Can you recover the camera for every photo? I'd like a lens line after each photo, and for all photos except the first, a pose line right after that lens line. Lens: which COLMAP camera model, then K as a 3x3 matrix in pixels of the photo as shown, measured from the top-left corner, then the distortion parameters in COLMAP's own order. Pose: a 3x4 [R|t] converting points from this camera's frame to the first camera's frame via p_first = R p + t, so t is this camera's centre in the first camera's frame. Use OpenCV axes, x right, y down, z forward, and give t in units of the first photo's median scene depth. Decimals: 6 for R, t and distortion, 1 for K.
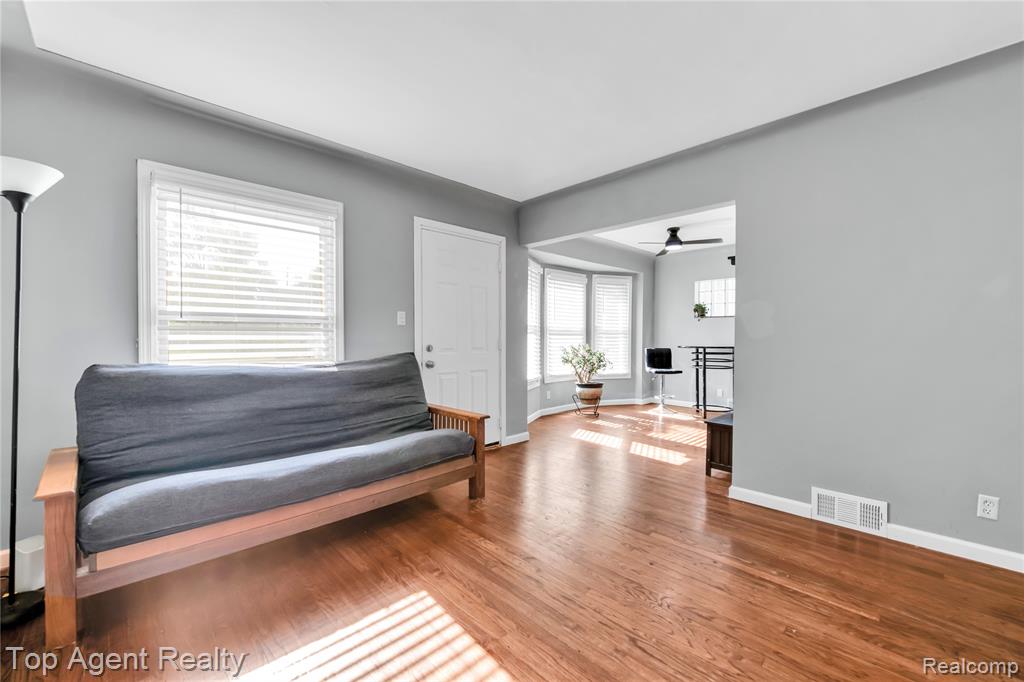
lens RADIAL K [[411.9, 0, 509.6], [0, 411.9, 338.8], [0, 0, 1]] dist [-0.010276, -0.000197]
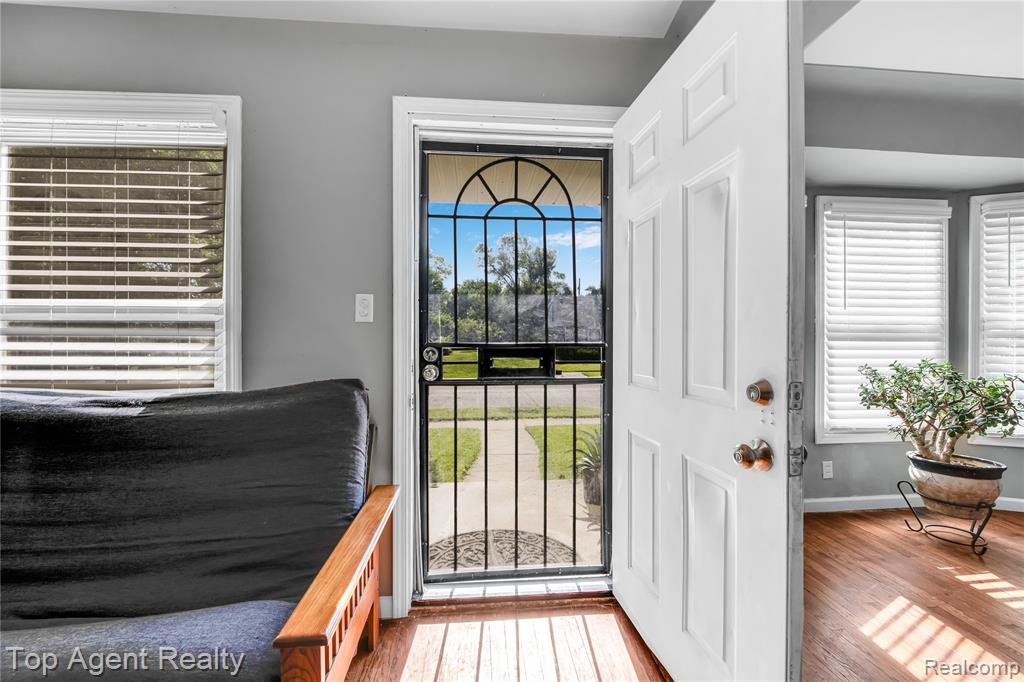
lens RADIAL K [[411.9, 0, 507.4], [0, 411.9, 338.5], [0, 0, 1]] dist [-0.010276, -0.000197]
pose [[0.775362, -0.002635, -0.631512, 0.108006], [-0.003130, 0.999963, -0.008014, -0.005484], [0.631510, 0.008190, 0.775325, 0.424202]]
